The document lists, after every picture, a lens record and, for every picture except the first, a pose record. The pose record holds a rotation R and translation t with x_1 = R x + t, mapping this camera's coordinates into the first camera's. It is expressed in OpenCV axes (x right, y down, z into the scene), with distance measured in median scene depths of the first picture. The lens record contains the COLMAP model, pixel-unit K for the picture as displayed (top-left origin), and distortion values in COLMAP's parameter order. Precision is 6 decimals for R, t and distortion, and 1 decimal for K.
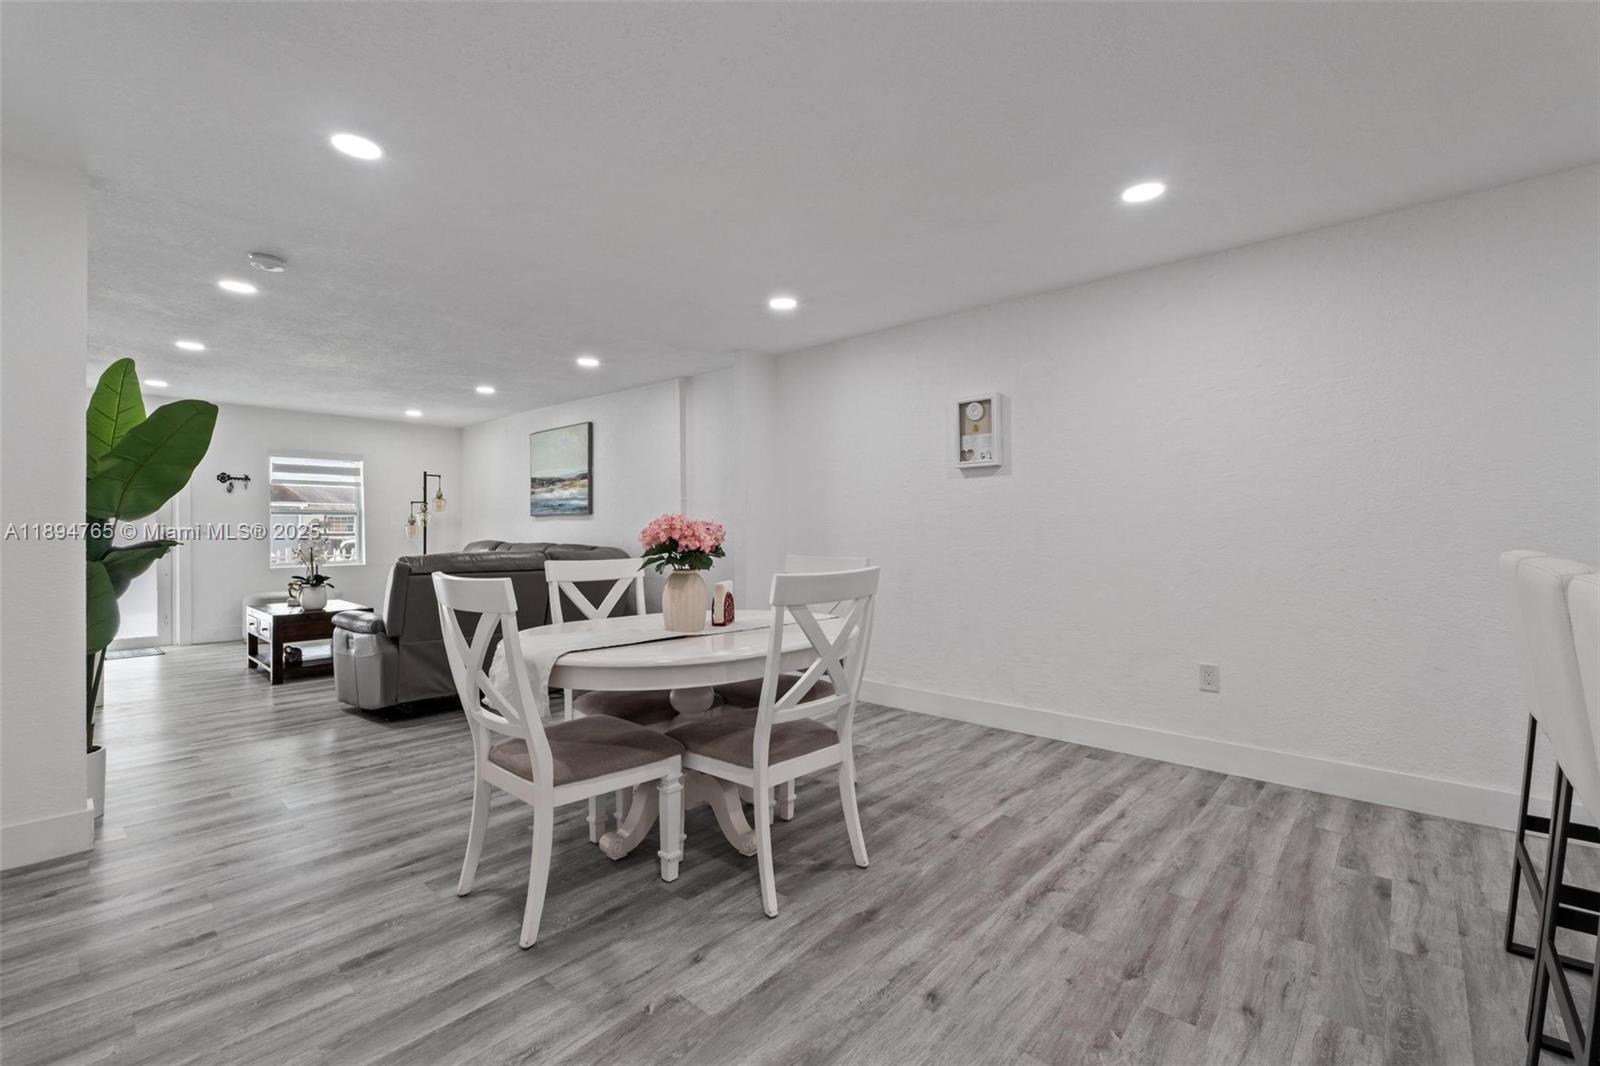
lens RADIAL K [[687.1, 0, 809.2], [0, 687.1, 512.0], [0, 0, 1]] dist [-0.003496, -0.000303]
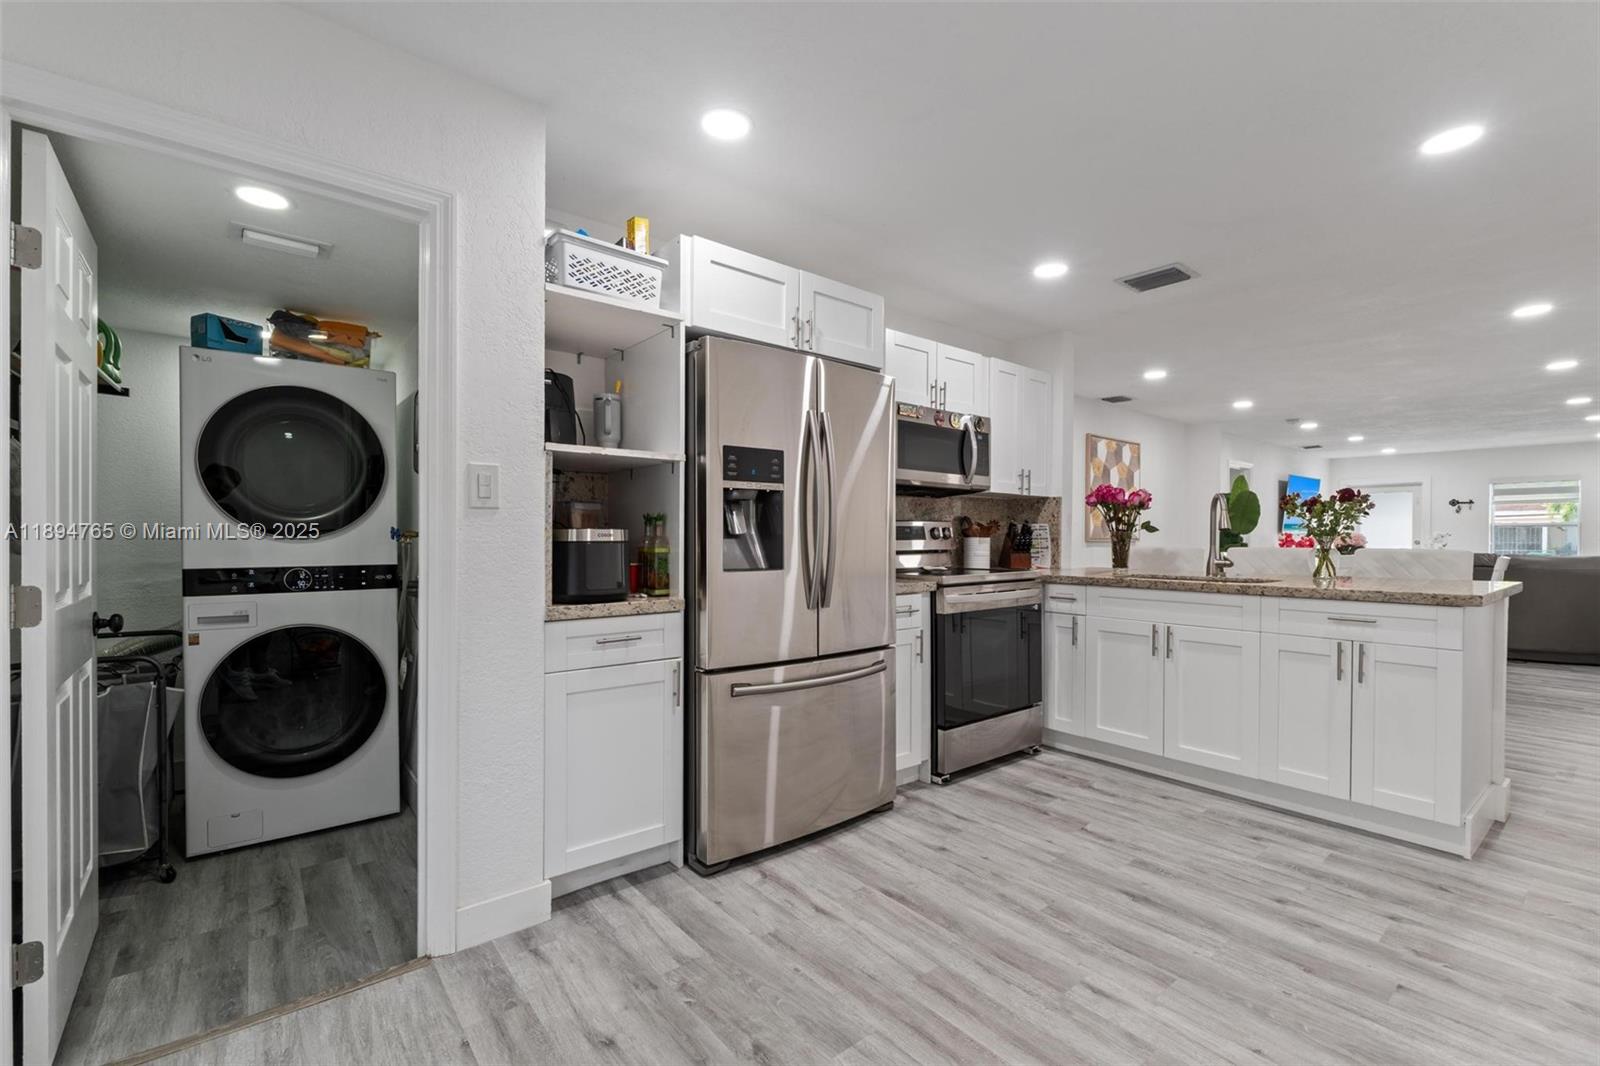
lens RADIAL K [[696.5, 0, 802.4], [0, 696.5, 539.8], [0, 0, 1]] dist [-0.003940, -0.000380]
pose [[-0.168318, 0.004970, -0.985720, 2.023130], [0.021994, 0.999757, 0.001285, -0.008570], [0.985487, -0.021463, -0.168387, -0.282493]]
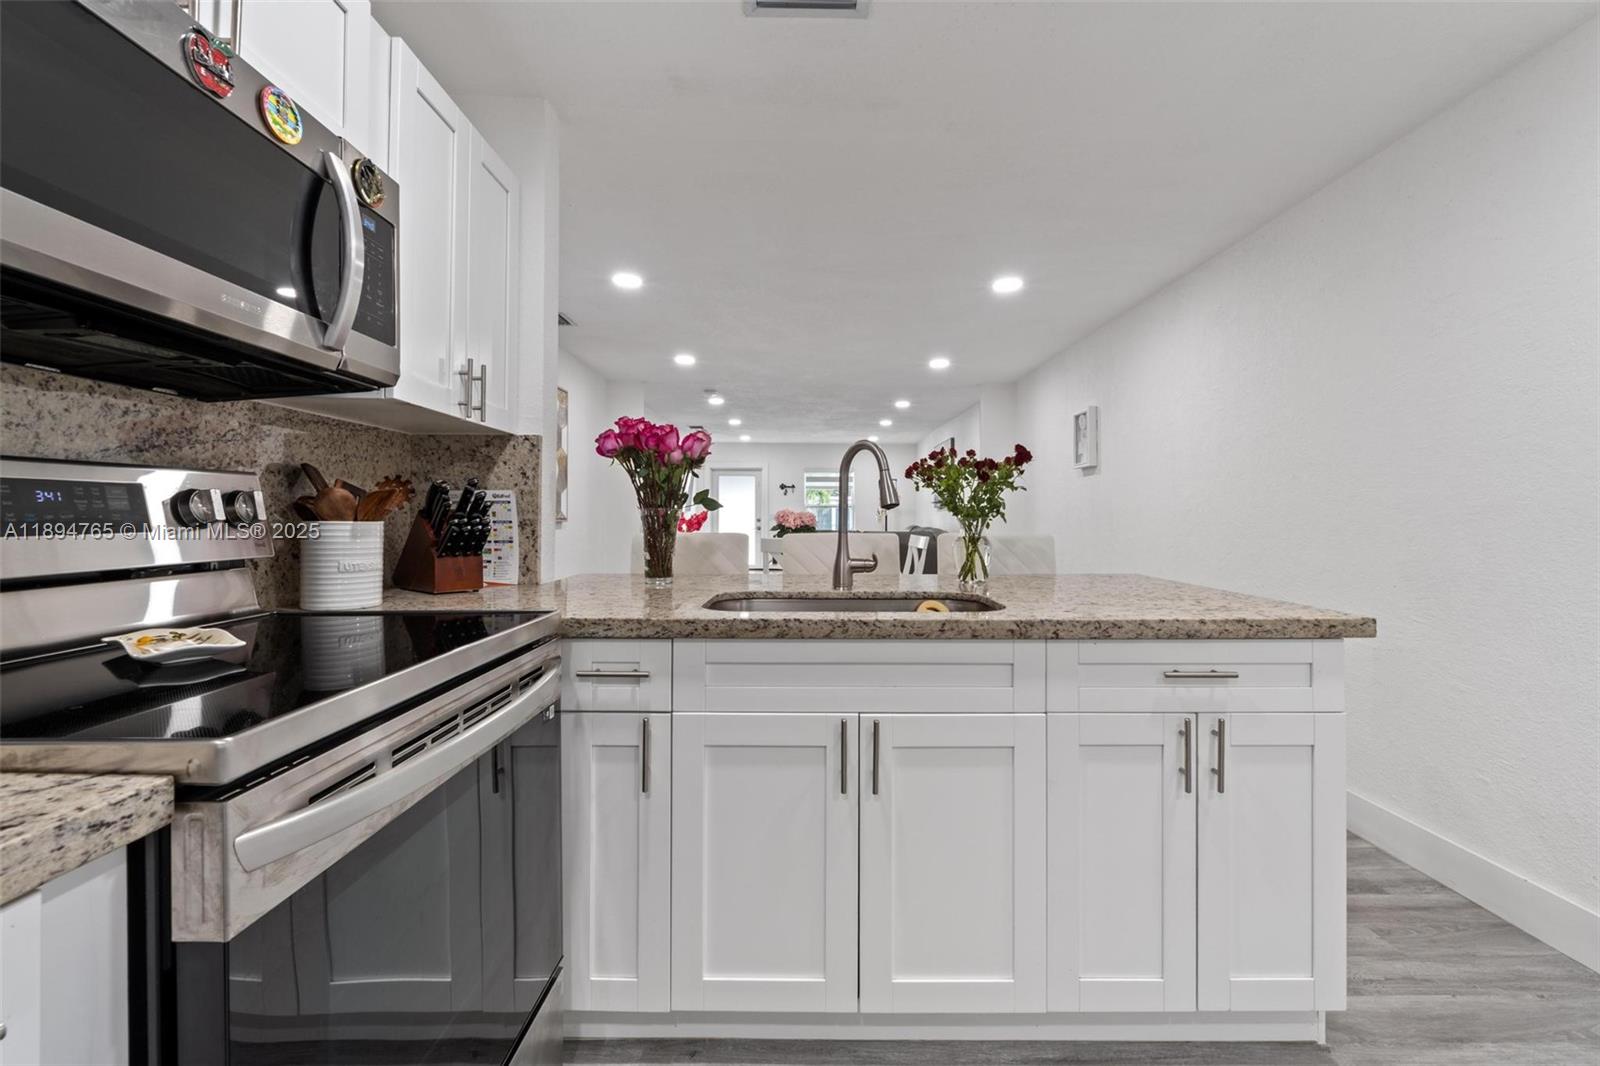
lens RADIAL K [[687.1, 0, 809.2], [0, 687.1, 512.0], [0, 0, 1]] dist [-0.003496, -0.000303]
pose [[0.665922, -0.001984, -0.746019, 1.172510], [0.015709, 0.999812, 0.011364, -0.011032], [0.745856, -0.019287, 0.665828, -0.253399]]
